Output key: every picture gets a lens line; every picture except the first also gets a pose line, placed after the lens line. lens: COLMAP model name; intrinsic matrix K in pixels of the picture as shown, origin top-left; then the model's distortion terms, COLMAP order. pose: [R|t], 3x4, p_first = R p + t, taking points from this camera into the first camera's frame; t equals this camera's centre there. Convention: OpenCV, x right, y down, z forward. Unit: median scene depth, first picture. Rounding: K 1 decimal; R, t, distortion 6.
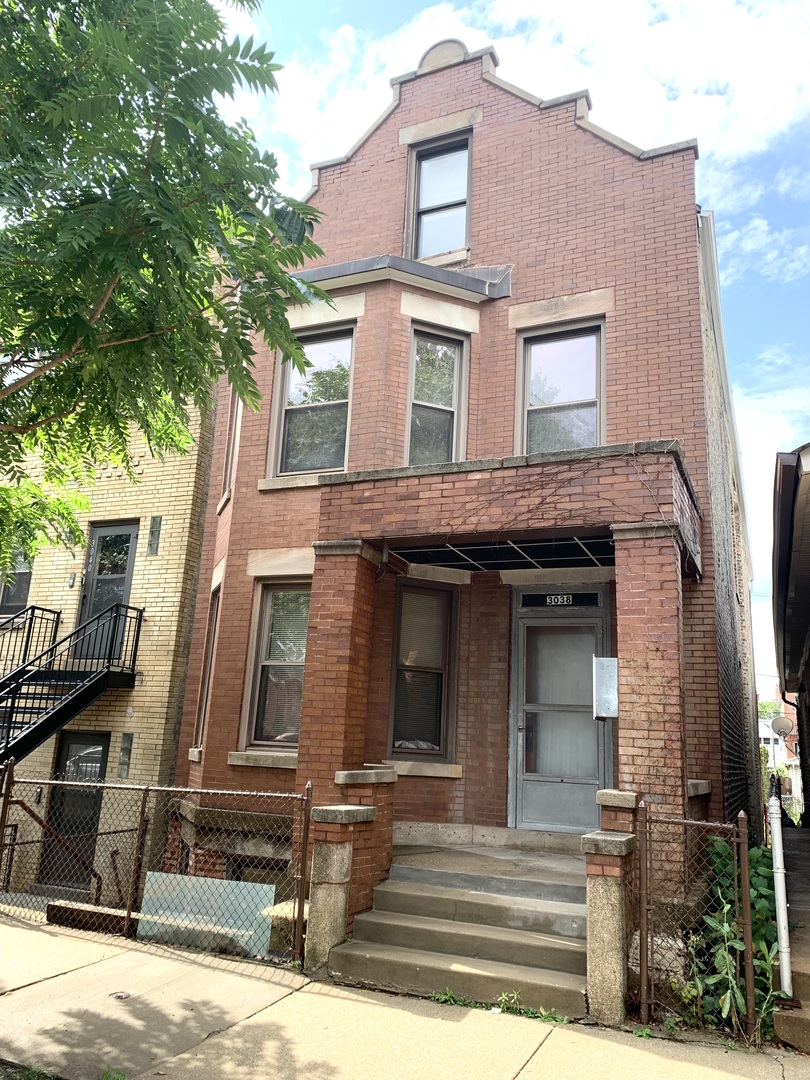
lens RADIAL K [[817.3, 0, 401.0], [0, 817.3, 539.8], [0, 0, 1]] dist [-0.011485, -0.015376]
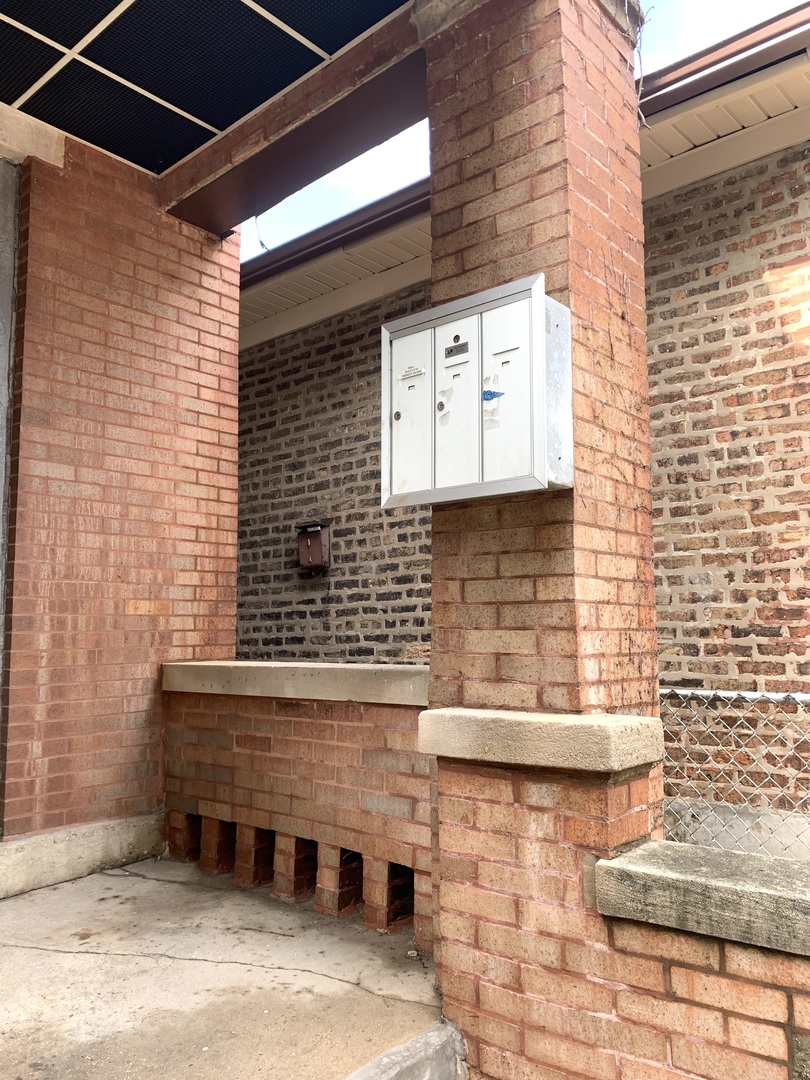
lens RADIAL K [[817.3, 0, 396.8], [0, 817.3, 548.4], [0, 0, 1]] dist [-0.011485, -0.015376]
pose [[0.282722, 0.033660, 0.958611, -0.038060], [-0.204780, 0.978462, 0.026038, 0.161439], [-0.937088, -0.203666, 0.283526, 0.635222]]
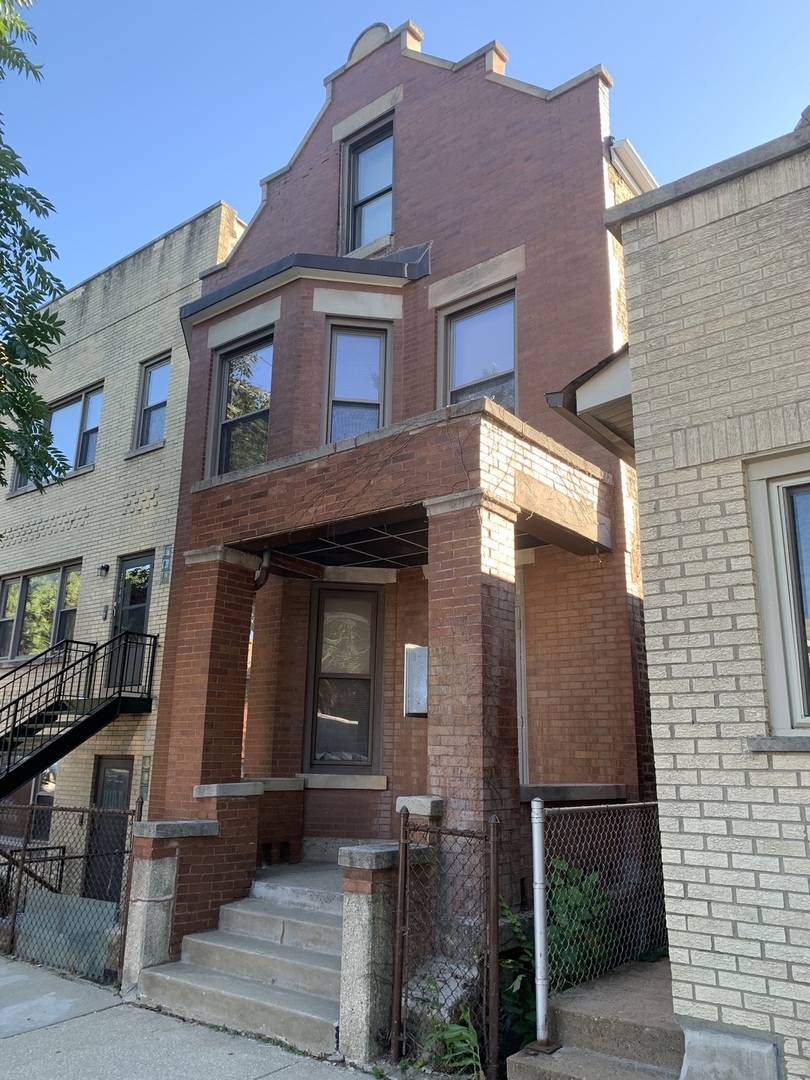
lens RADIAL K [[817.3, 0, 406.0], [0, 817.3, 546.1], [0, 0, 1]] dist [-0.011485, -0.015376]
pose [[0.970754, -0.092268, -0.221640, 0.299424], [0.087870, 0.995691, -0.029645, 0.040238], [0.223420, 0.009303, 0.974678, 0.084580]]
